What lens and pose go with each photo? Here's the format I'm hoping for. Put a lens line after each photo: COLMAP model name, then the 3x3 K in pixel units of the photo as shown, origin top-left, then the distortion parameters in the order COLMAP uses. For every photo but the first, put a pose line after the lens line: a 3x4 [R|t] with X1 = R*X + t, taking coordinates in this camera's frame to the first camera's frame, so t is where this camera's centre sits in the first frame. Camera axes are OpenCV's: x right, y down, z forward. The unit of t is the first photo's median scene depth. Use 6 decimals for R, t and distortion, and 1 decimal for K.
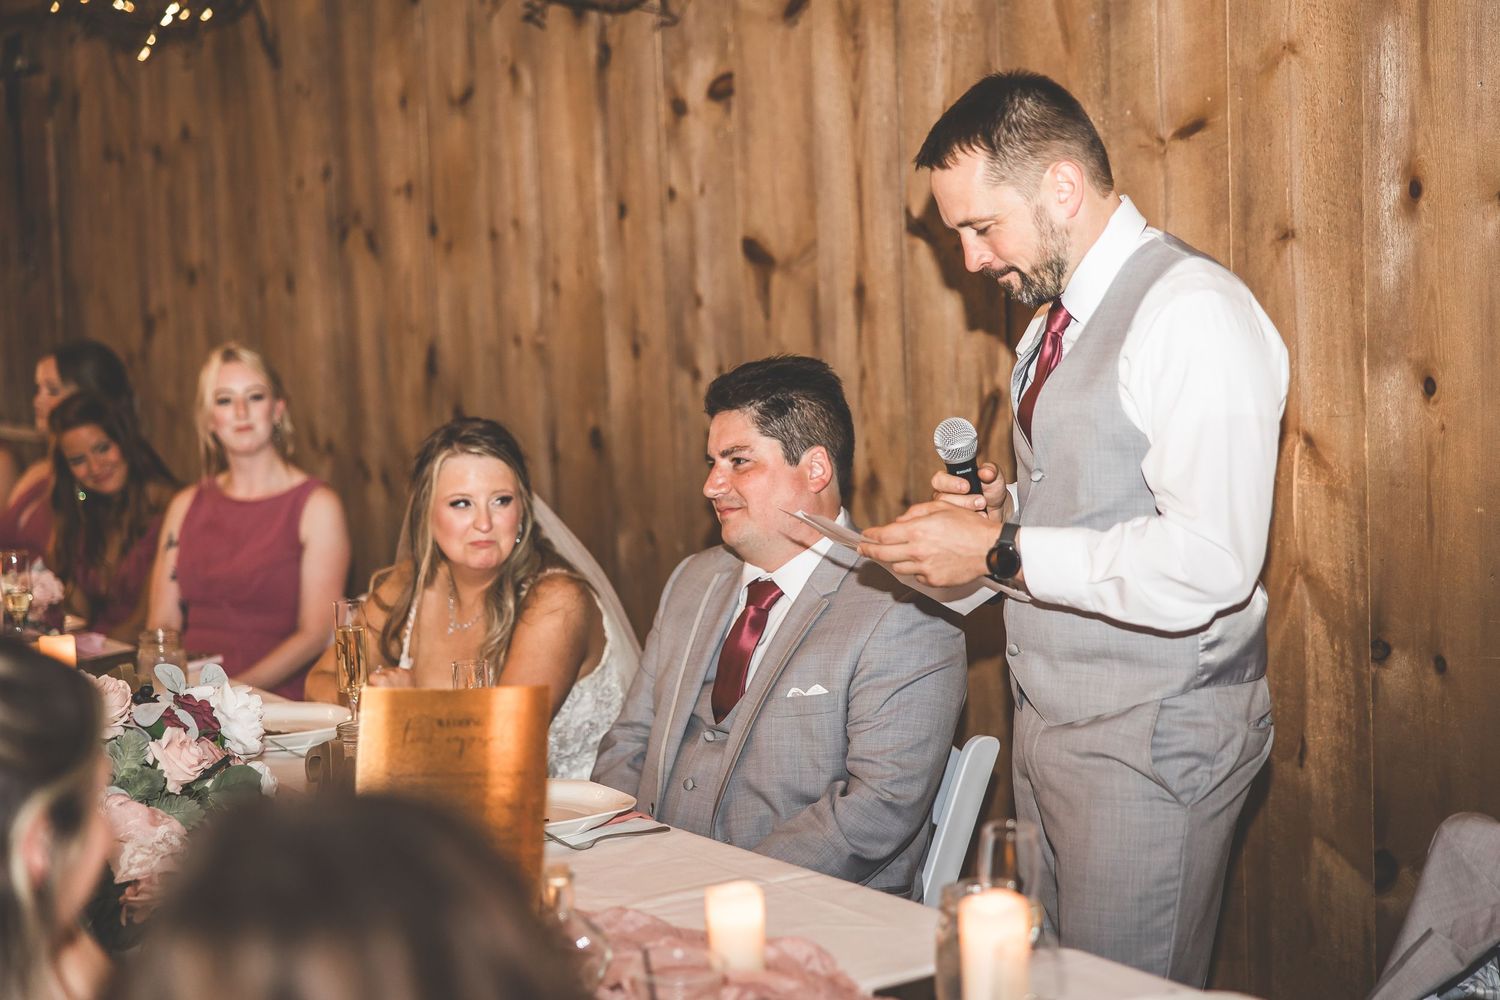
lens RADIAL K [[2531.9, 0, 729.4], [0, 2531.9, 500.2], [0, 0, 1]] dist [0.009070, -0.032705]
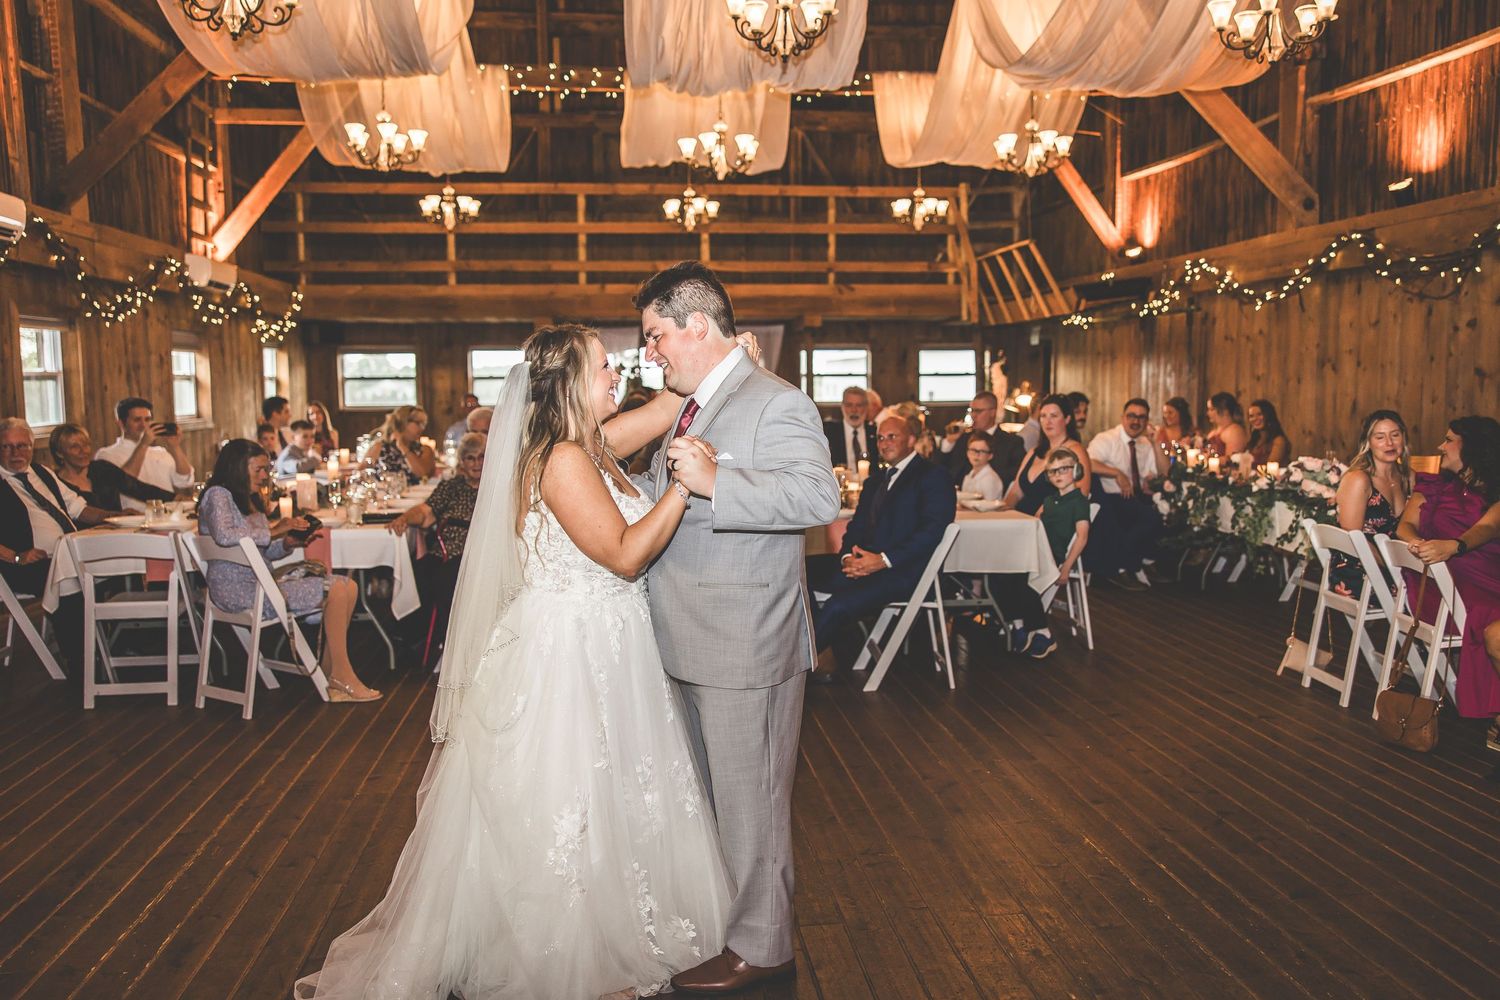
lens RADIAL K [[1230.1, 0, 782.9], [0, 1230.1, 491.0], [0, 0, 1]] dist [0.014662, -0.002526]
pose [[0.891970, 0.070637, -0.446542, -0.068823], [-0.073629, 0.997229, 0.010674, 0.106412], [0.446058, 0.023358, 0.894699, -0.847670]]
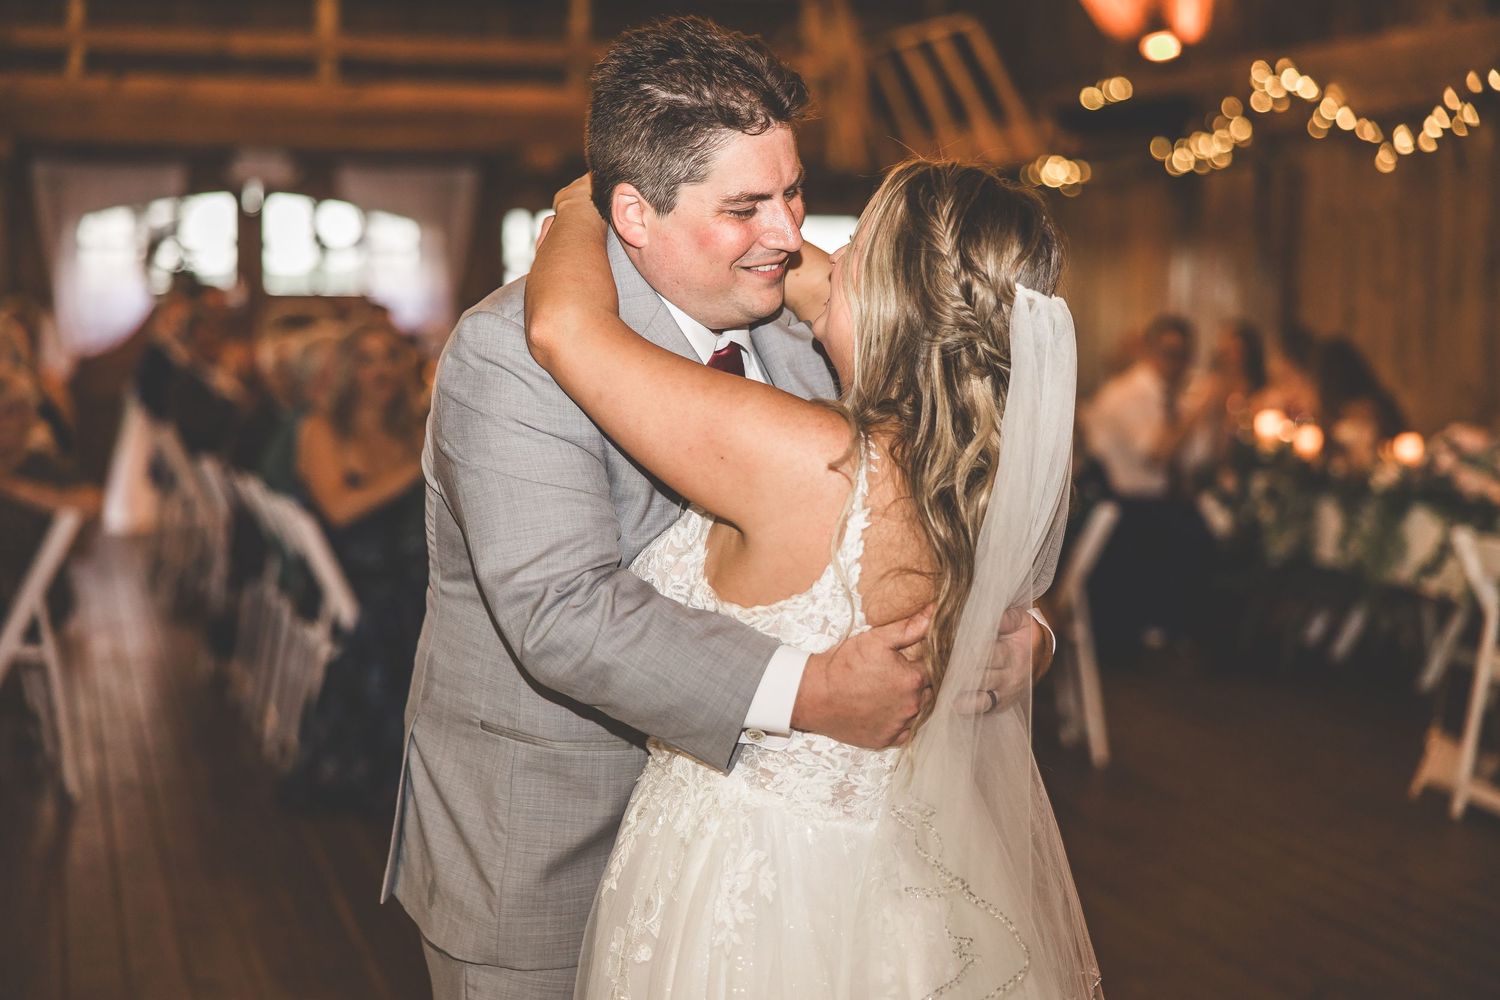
lens RADIAL K [[2609.6, 0, 802.8], [0, 2609.6, 498.7], [0, 0, 1]] dist [0.008224, -0.082726]
pose [[0.947454, 0.075035, -0.310968, -0.042899], [-0.081506, 0.996642, -0.007848, 0.132272], [0.309335, 0.032781, 0.950388, -1.068563]]
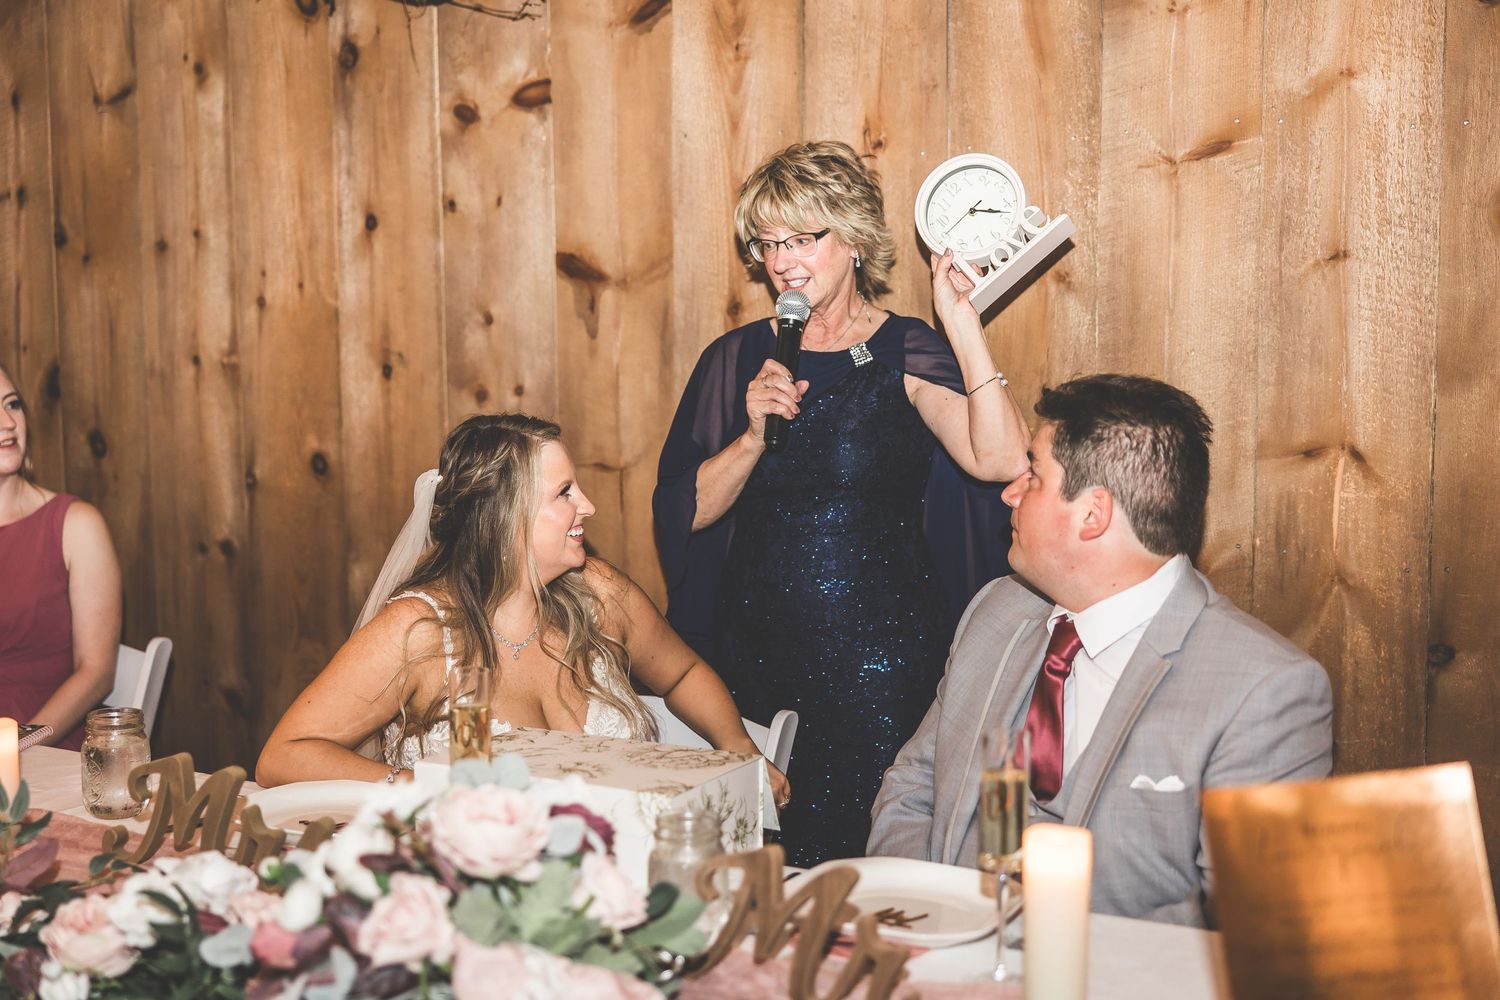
lens RADIAL K [[1944.2, 0, 750.0], [0, 1944.2, 500.0], [0, 0, 1]] dist [0.004942, 0.002646]
pose [[0.882740, -0.012287, 0.469701, -0.269436], [0.018295, 0.999799, -0.008228, -0.002350], [-0.469505, 0.015856, 0.882787, 0.306807]]
